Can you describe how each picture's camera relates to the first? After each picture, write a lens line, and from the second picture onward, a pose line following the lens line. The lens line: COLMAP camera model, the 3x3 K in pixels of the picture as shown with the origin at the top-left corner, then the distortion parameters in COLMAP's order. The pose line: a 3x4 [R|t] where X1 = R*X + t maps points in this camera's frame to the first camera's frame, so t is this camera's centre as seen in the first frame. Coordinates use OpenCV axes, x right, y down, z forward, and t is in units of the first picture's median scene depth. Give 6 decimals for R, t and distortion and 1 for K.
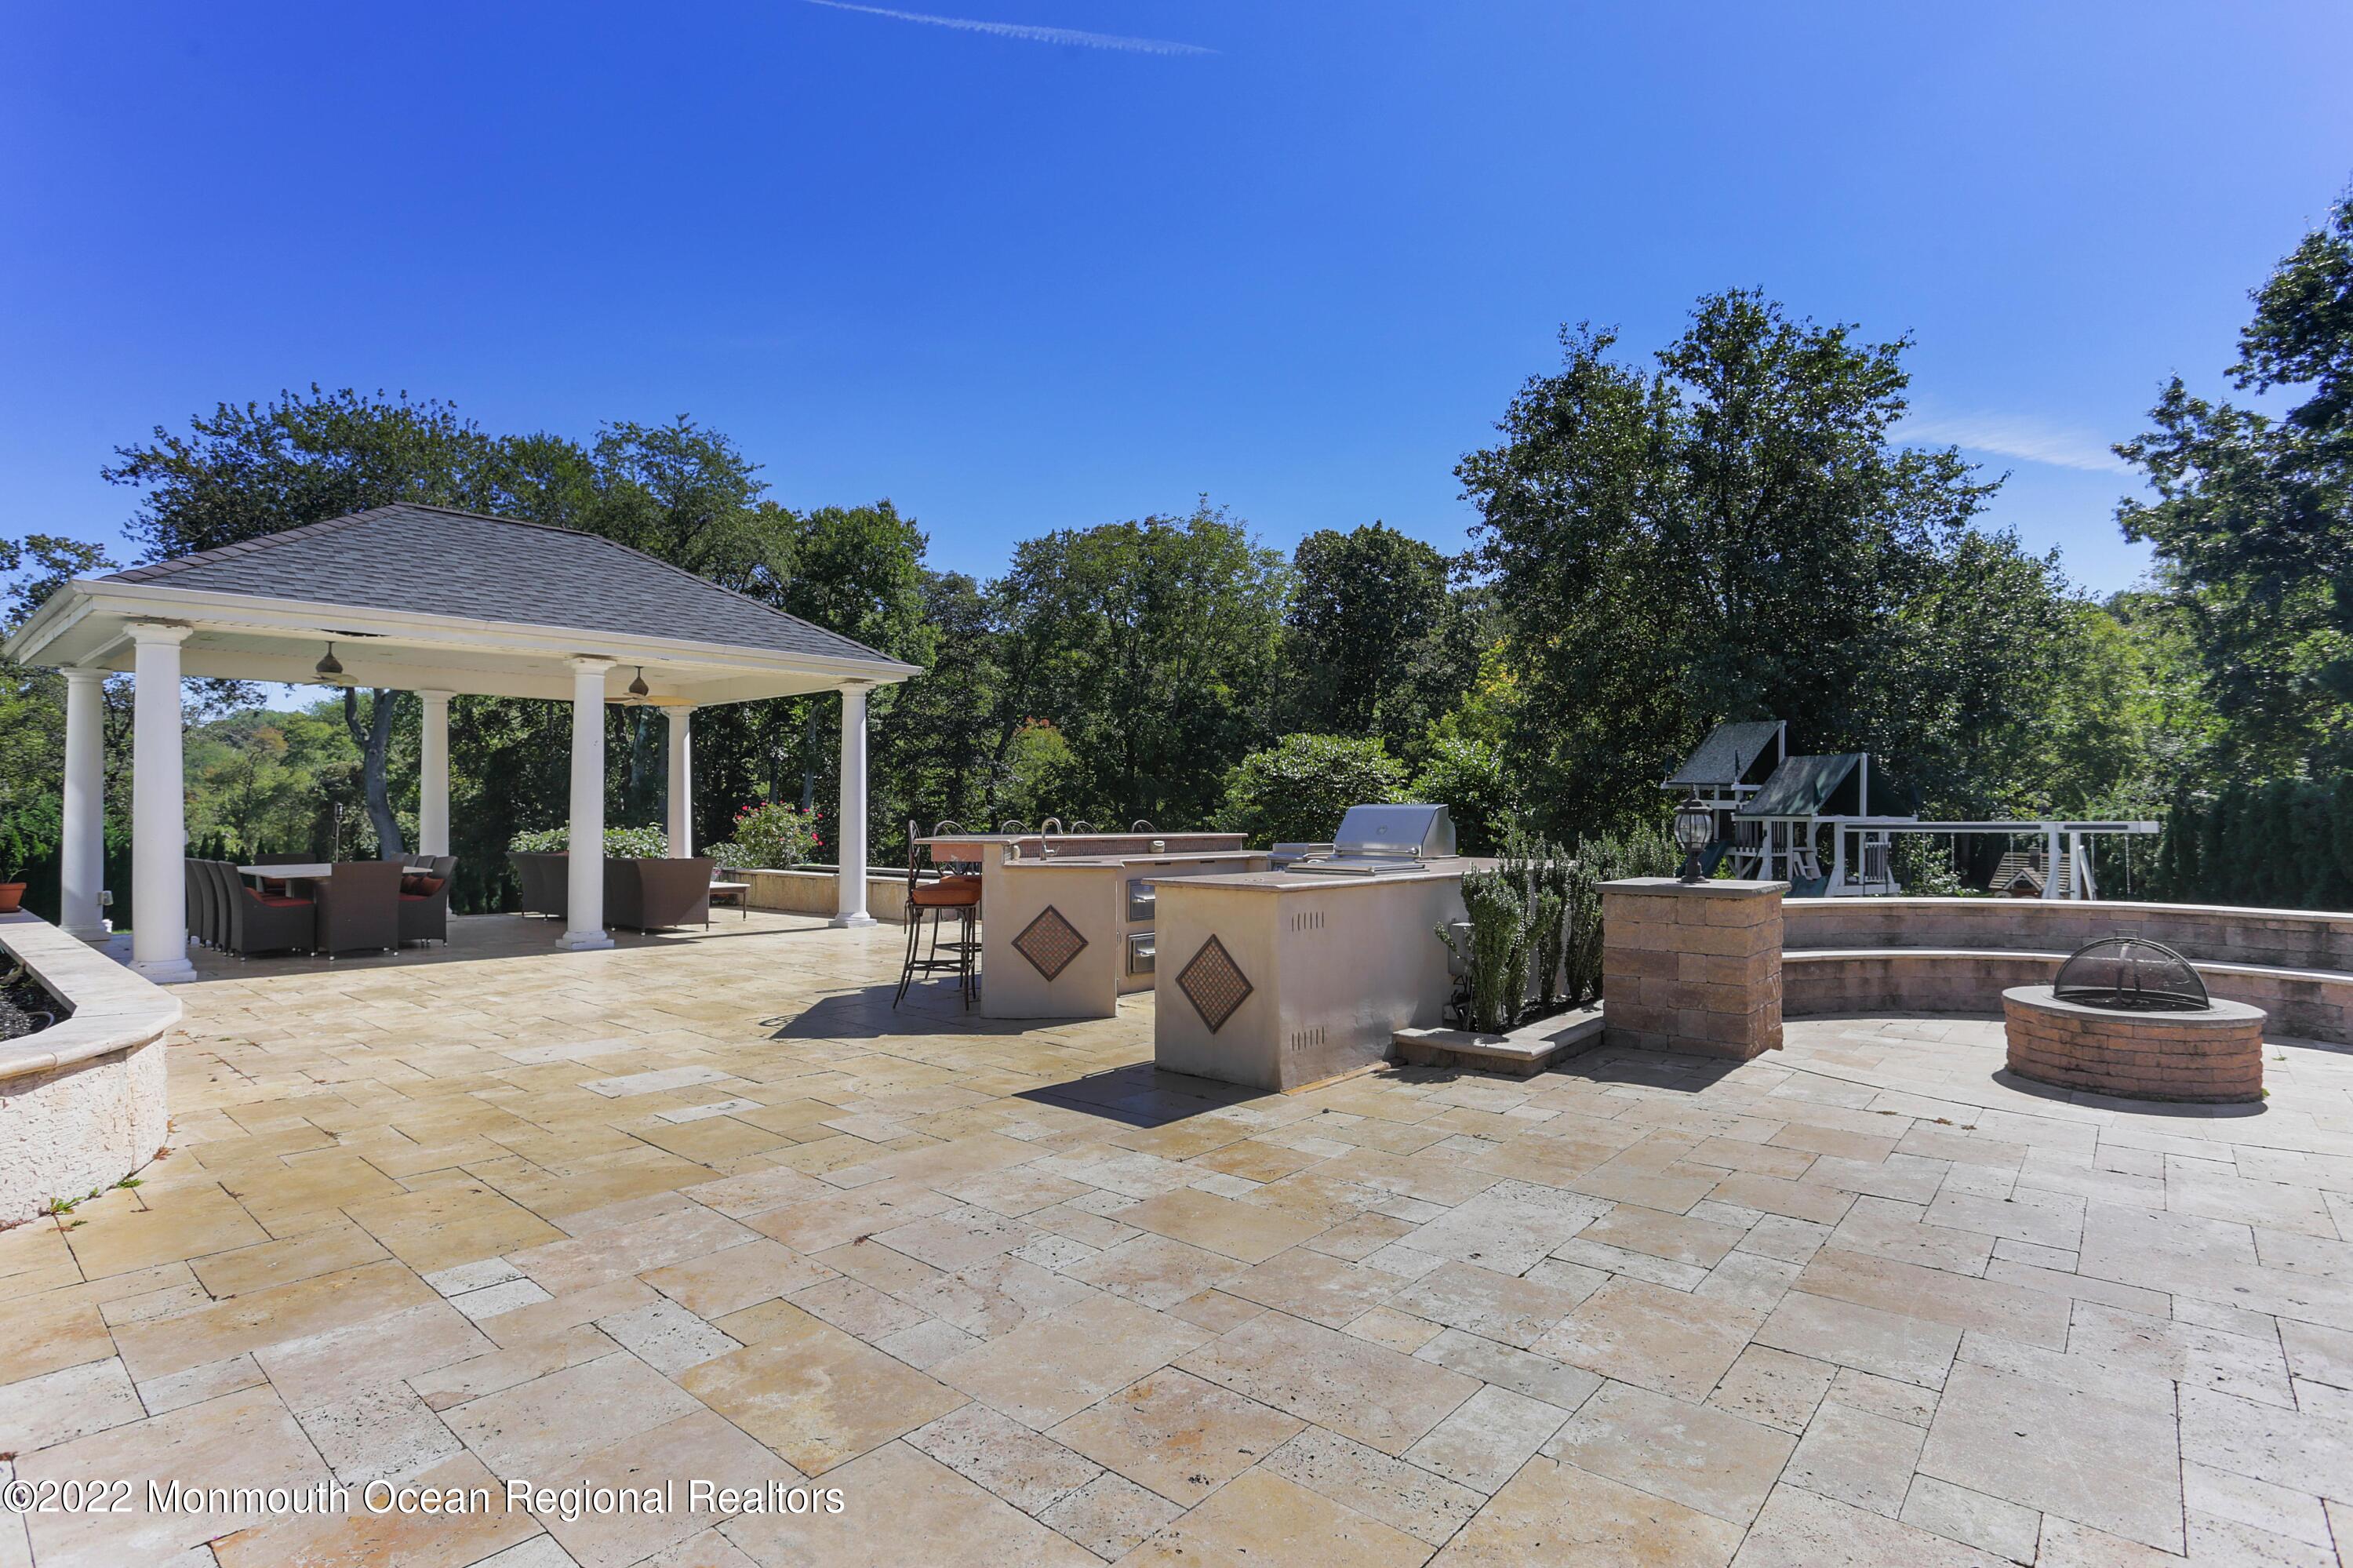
lens RADIAL K [[1246.0, 0, 1176.5], [0, 1246.0, 784.0], [0, 0, 1]] dist [-0.044097, 0.026031]
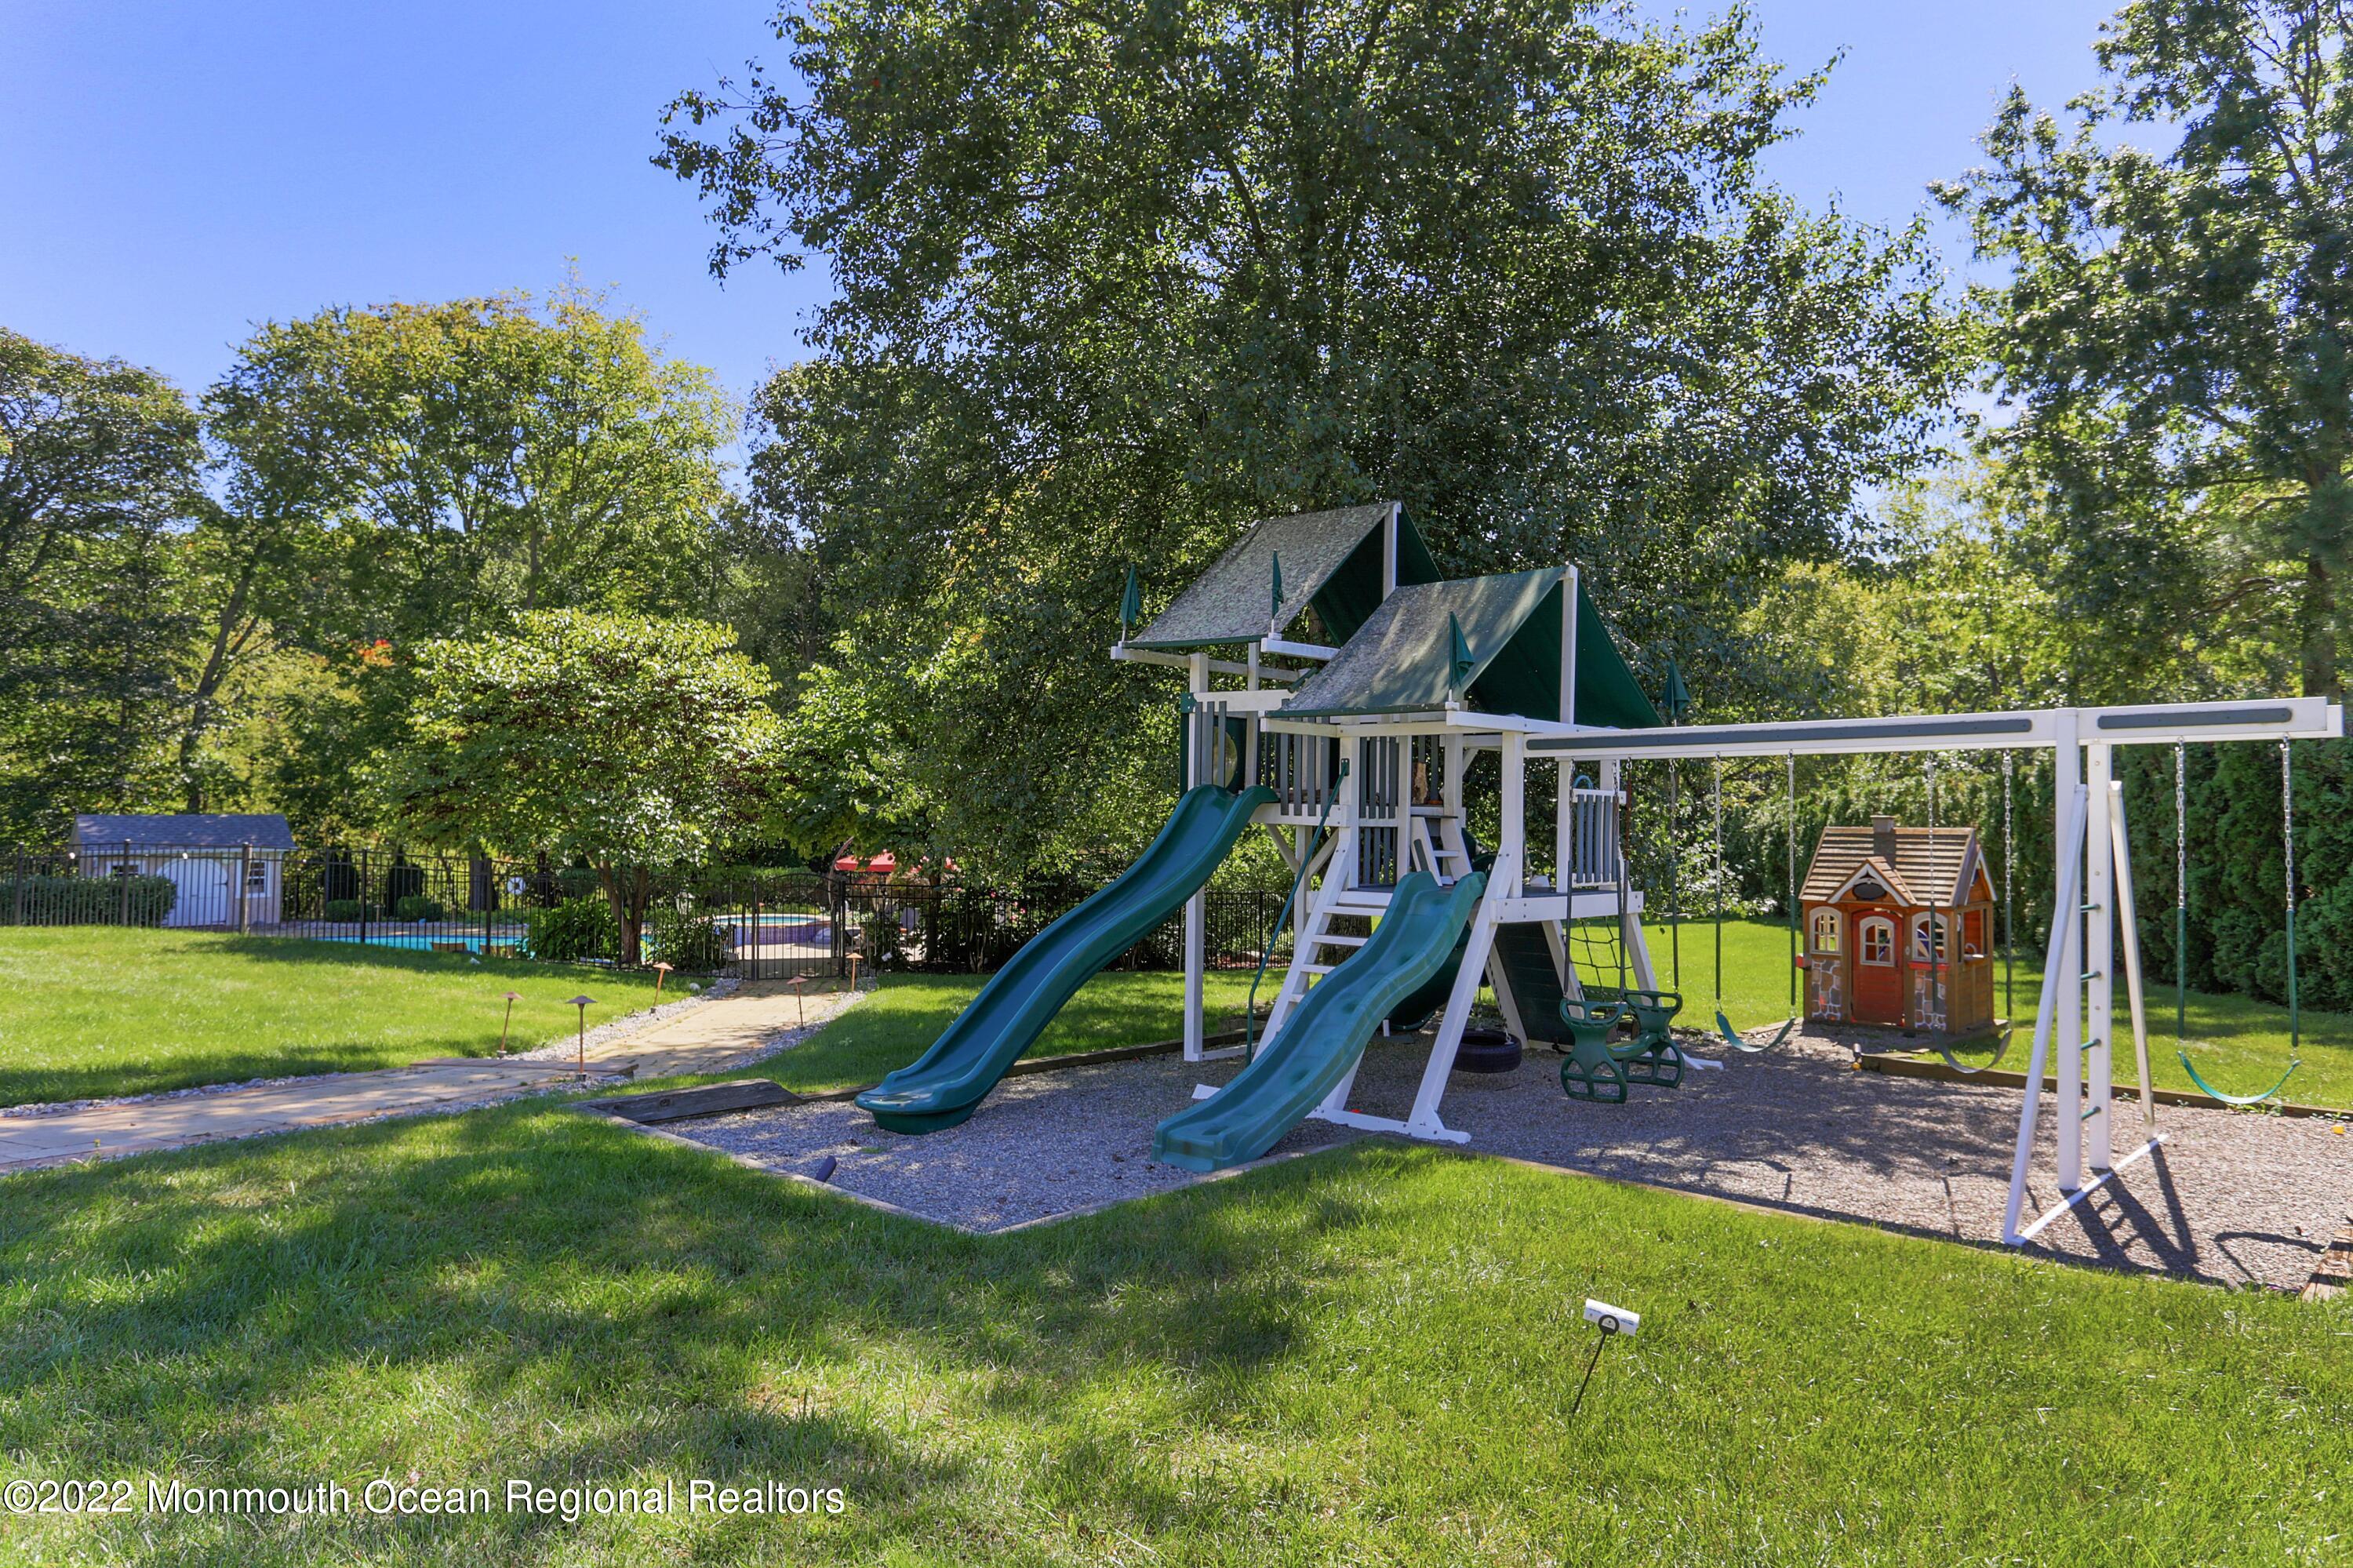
lens RADIAL K [[1569.7, 0, 1176.5], [0, 1569.7, 784.0], [0, 0, 1]] dist [-0.024156, -0.000209]
pose [[0.961574, 0.011729, 0.274295, 0.108421], [-0.013315, 0.999904, 0.003924, 0.016777], [-0.274223, -0.007426, 0.961637, 0.199782]]
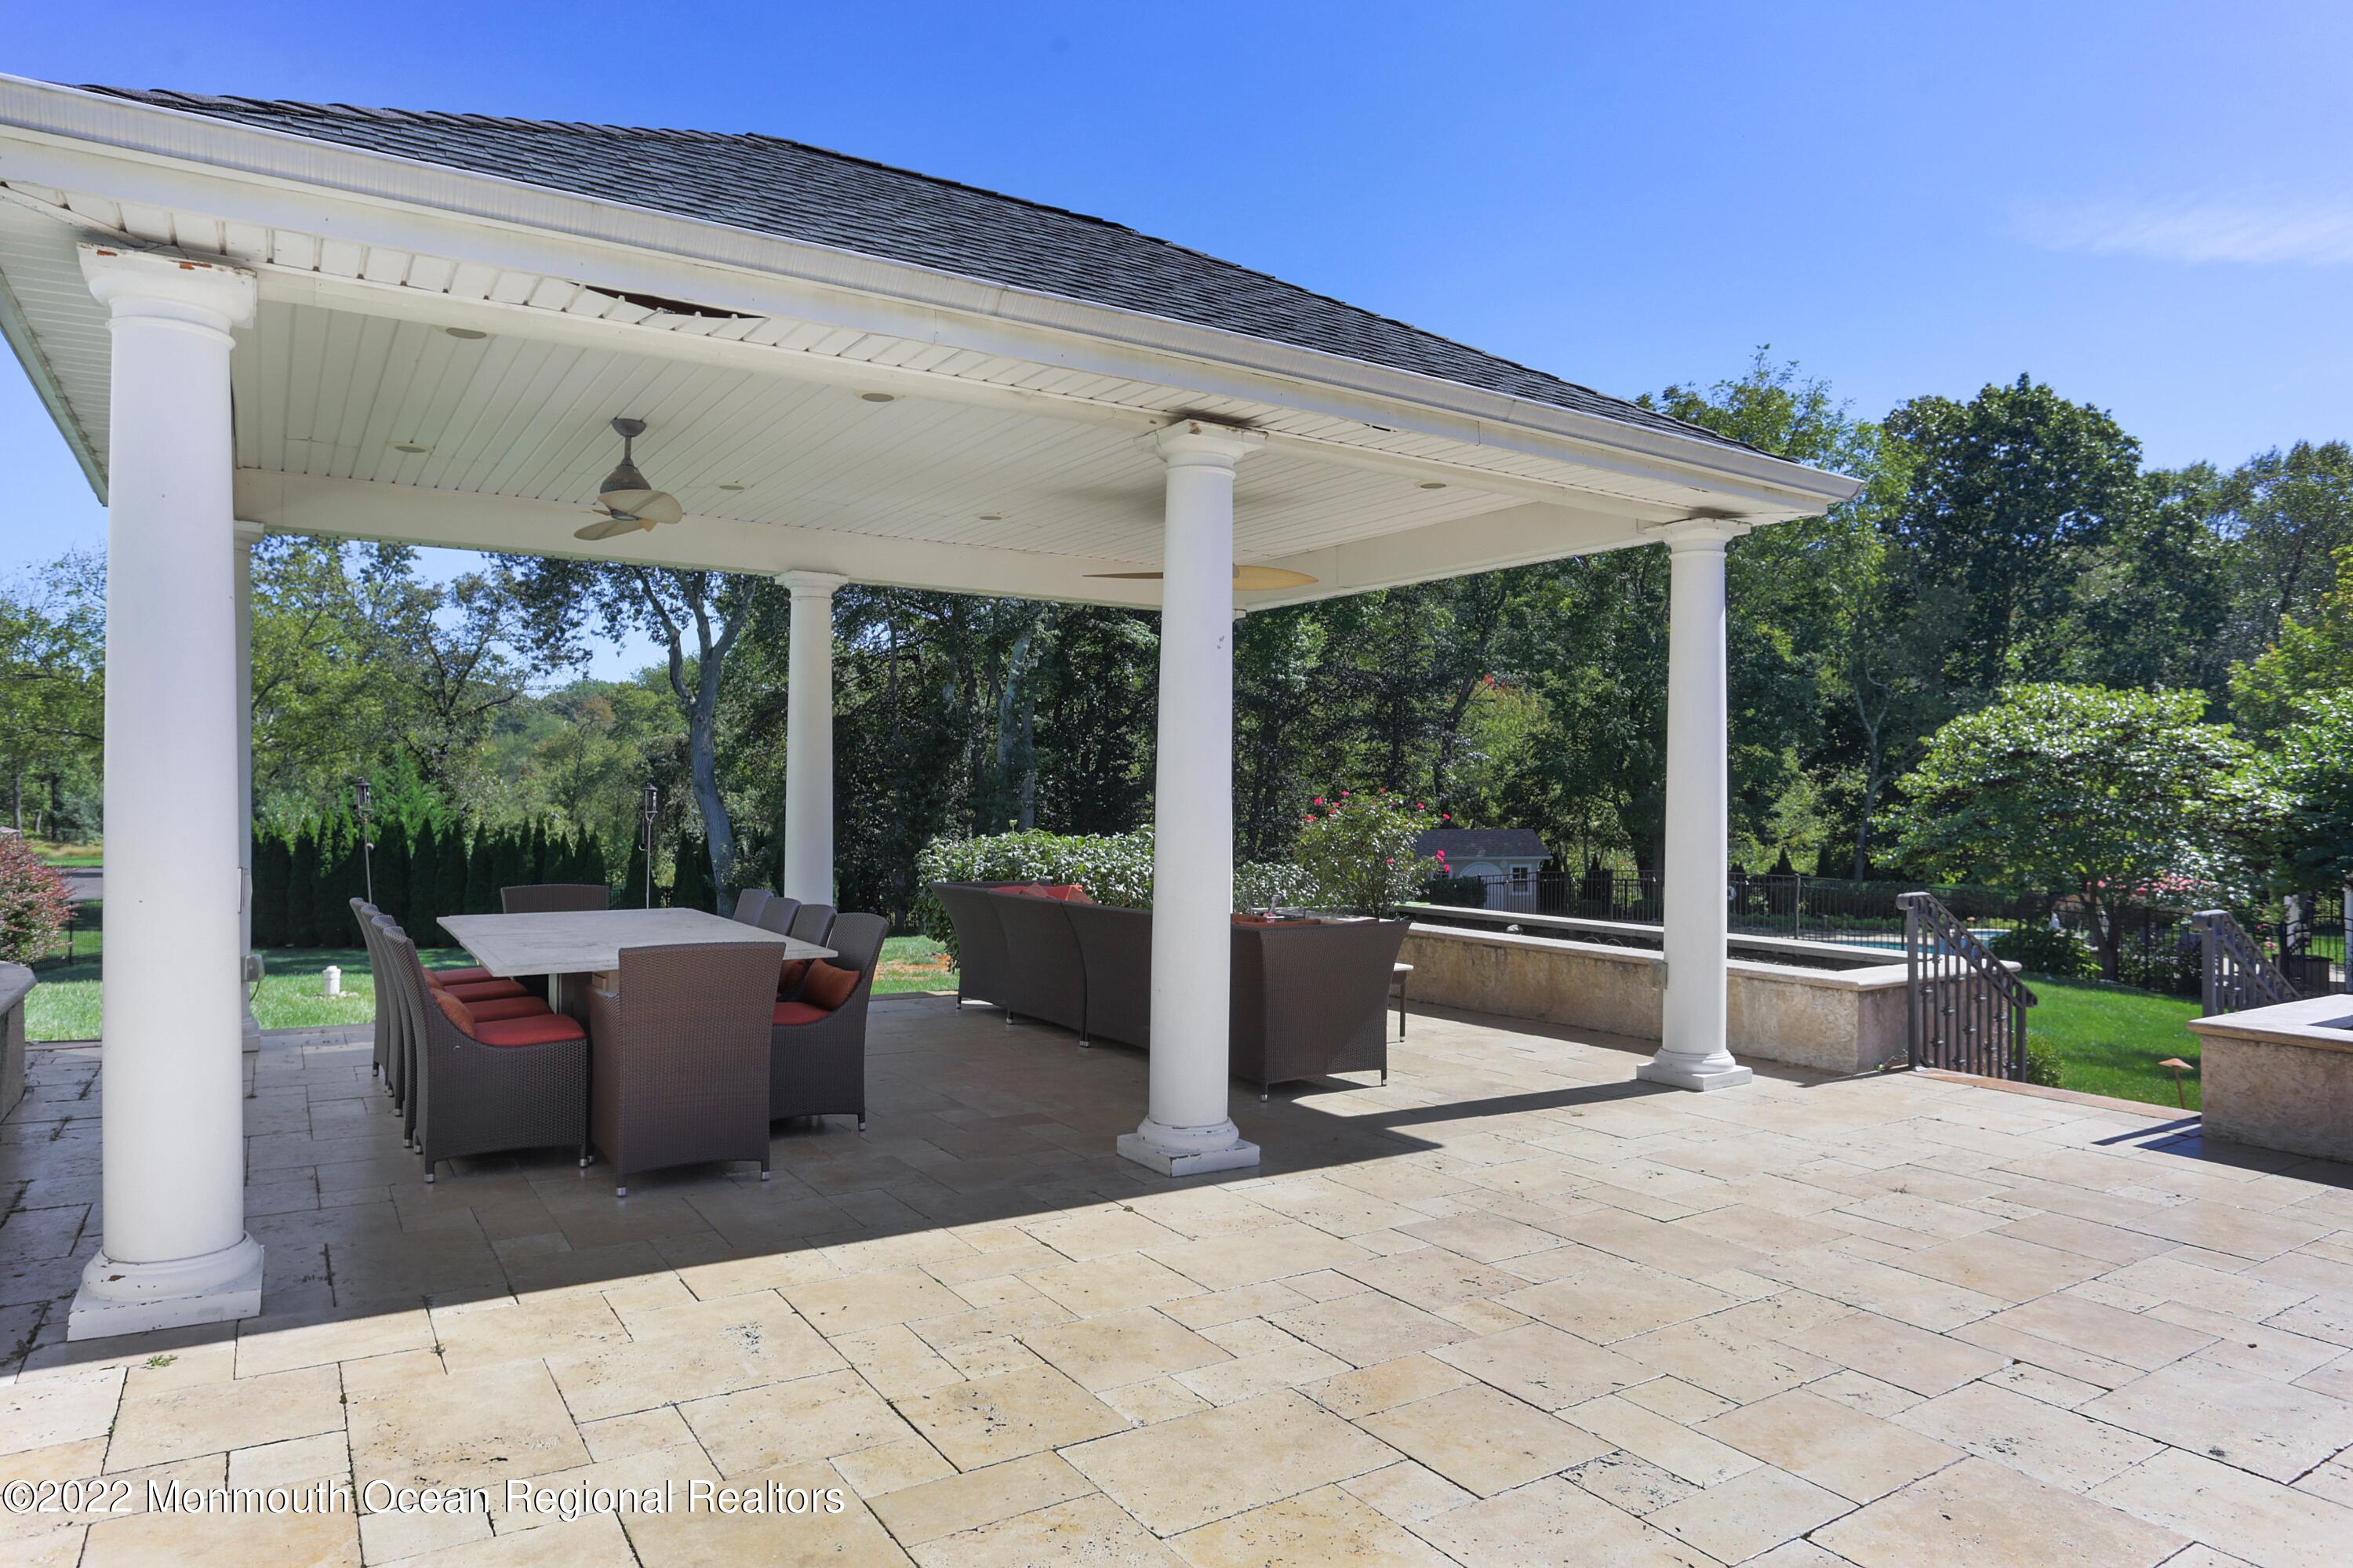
lens RADIAL K [[1507.9, 0, 1136.4], [0, 1507.9, 778.2], [0, 0, 1]] dist [-0.060220, 0.078338]
pose [[0.956797, 0.008988, -0.290618, -0.072477], [-0.006333, 0.999929, 0.010075, 0.001099], [0.290688, -0.007800, 0.956786, 0.109265]]
